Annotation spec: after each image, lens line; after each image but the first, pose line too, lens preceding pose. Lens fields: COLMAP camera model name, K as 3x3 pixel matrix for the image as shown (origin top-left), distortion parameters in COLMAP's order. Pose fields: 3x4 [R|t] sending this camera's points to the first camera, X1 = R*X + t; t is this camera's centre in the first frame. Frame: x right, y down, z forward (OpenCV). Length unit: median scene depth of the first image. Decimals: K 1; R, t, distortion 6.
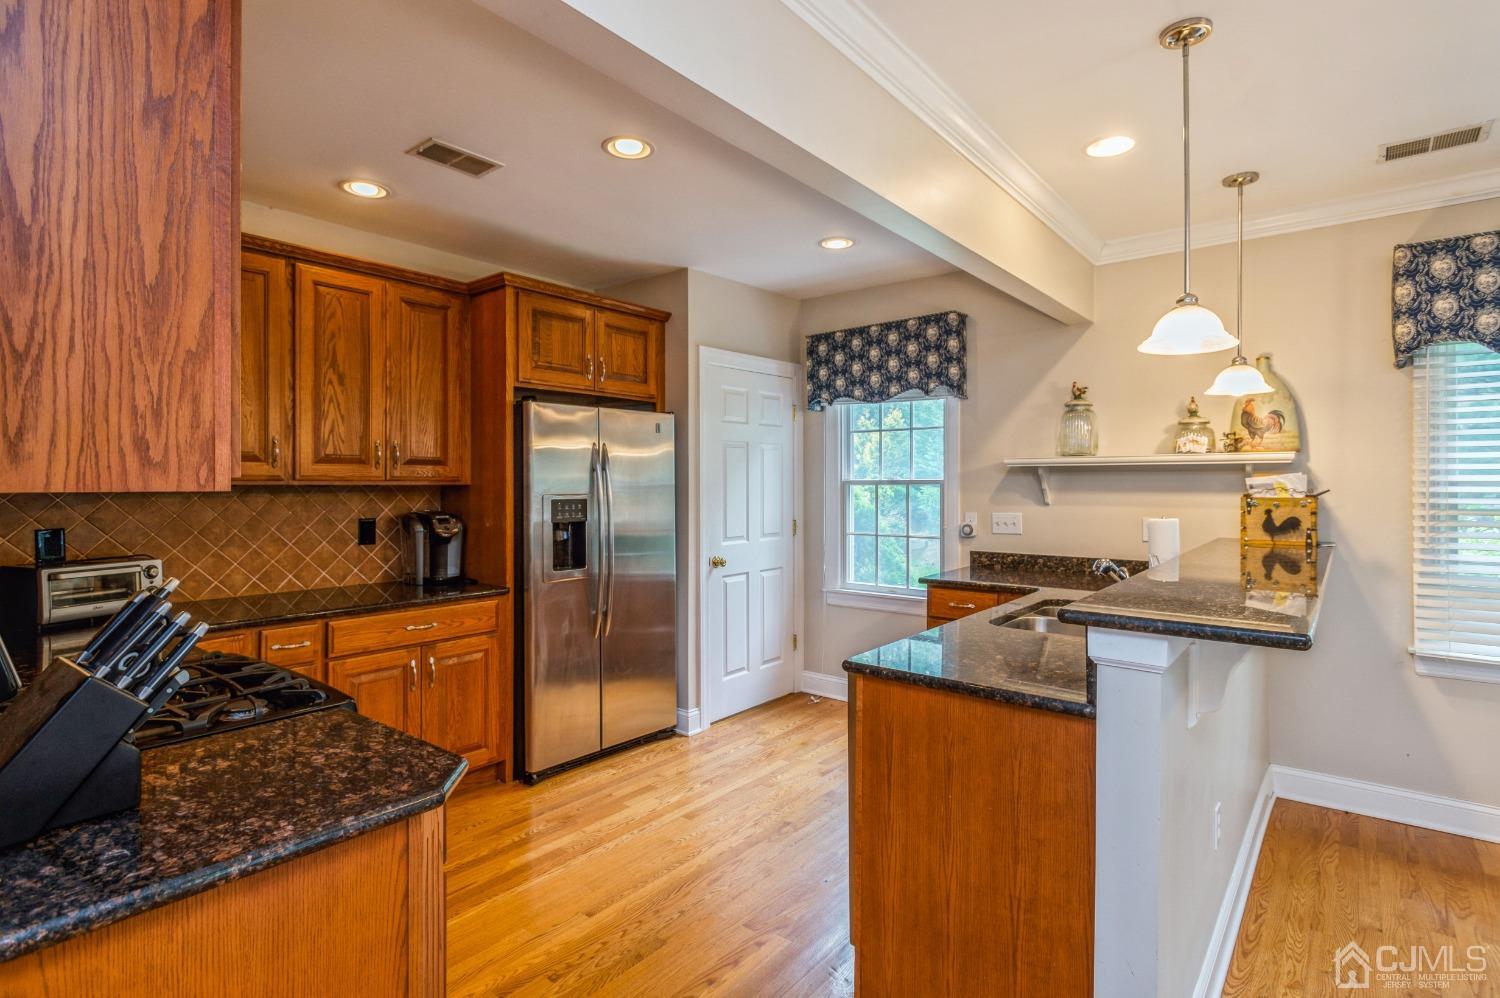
lens RADIAL K [[762.7, 0, 746.1], [0, 762.7, 489.7], [0, 0, 1]] dist [0.005187, -0.001883]
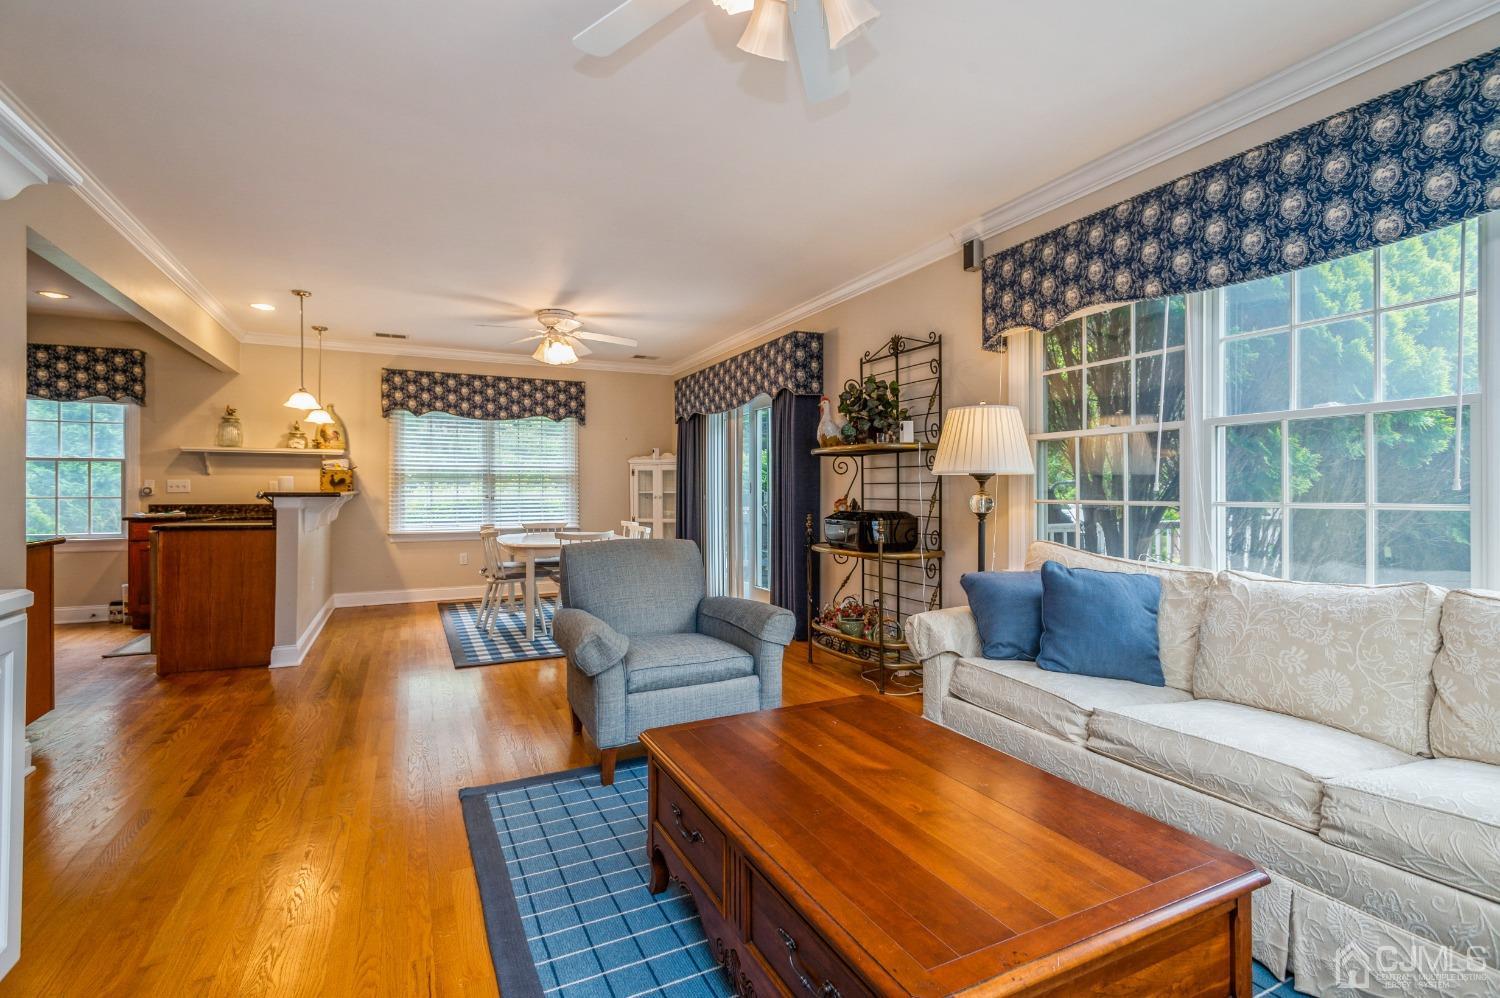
lens RADIAL K [[689.5, 0, 749.3], [0, 689.5, 490.6], [0, 0, 1]] dist [0.003991, -0.002834]
pose [[0.420207, 0.002107, 0.907426, -0.621513], [0.003736, 0.999985, -0.004052, 0.082344], [-0.907421, 0.005093, 0.420192, -0.933148]]
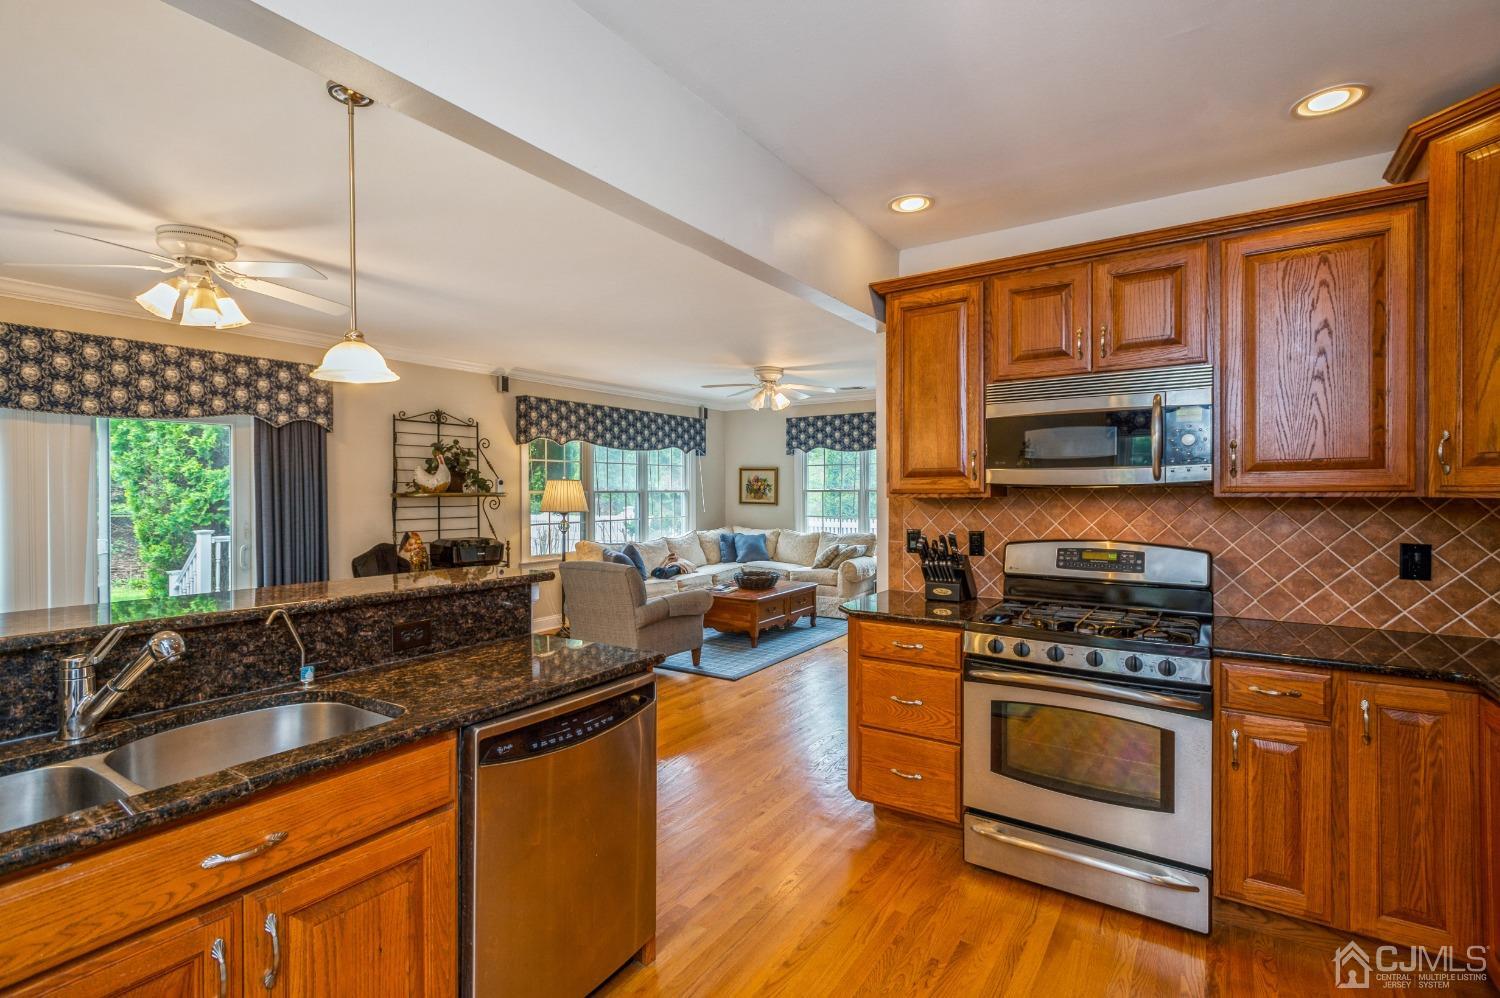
lens RADIAL K [[689.5, 0, 751.4], [0, 689.5, 496.2], [0, 0, 1]] dist [0.003991, -0.002834]
pose [[-0.996520, 0.006266, -0.083119, 0.042159], [0.005453, 0.999935, 0.009996, -0.008330], [0.083176, 0.009508, -0.996489, 1.248665]]
